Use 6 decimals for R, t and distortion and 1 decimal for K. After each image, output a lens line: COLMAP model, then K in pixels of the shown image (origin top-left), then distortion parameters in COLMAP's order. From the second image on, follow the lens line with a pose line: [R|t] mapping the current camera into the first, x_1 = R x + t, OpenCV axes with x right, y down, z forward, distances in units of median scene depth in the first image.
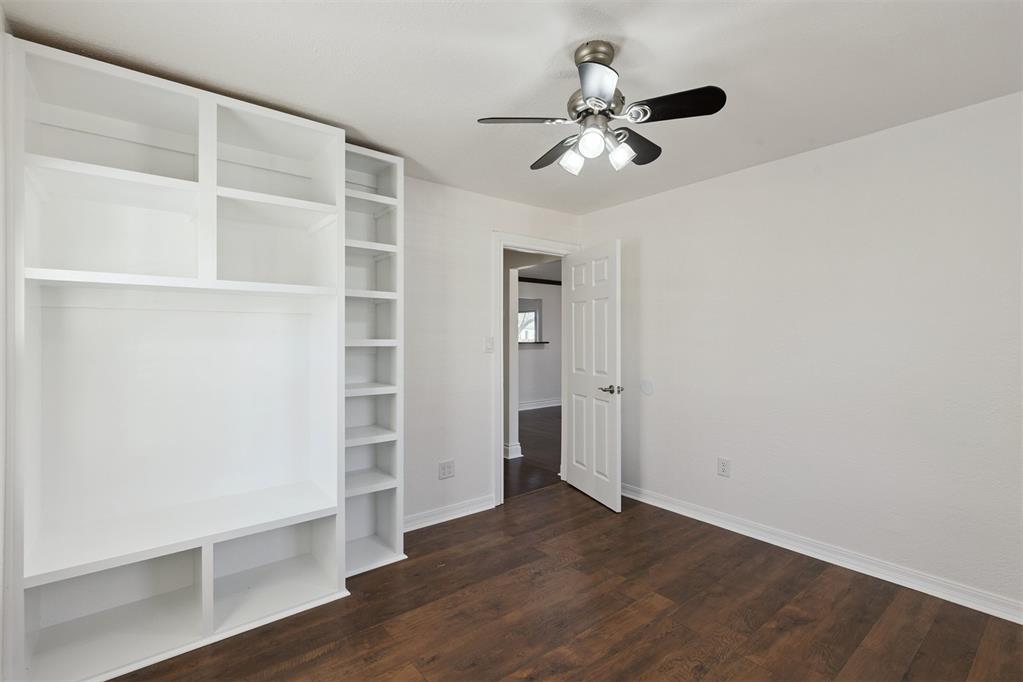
lens RADIAL K [[462.4, 0, 505.5], [0, 462.4, 339.0], [0, 0, 1]] dist [0.005067, -0.002090]
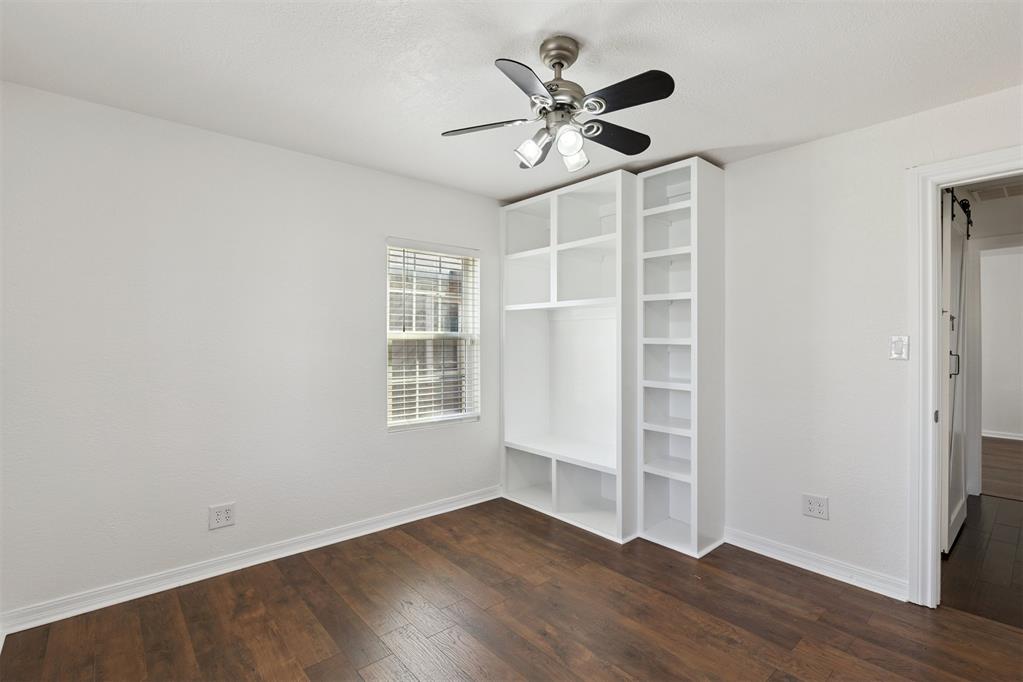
lens RADIAL K [[462.4, 0, 506.8], [0, 462.4, 338.4], [0, 0, 1]] dist [0.005067, -0.002090]
pose [[0.051217, -0.003951, -0.998680, 0.959738], [-0.006861, 0.999967, -0.004308, 0.013119], [0.998664, 0.007072, 0.051189, 0.684860]]
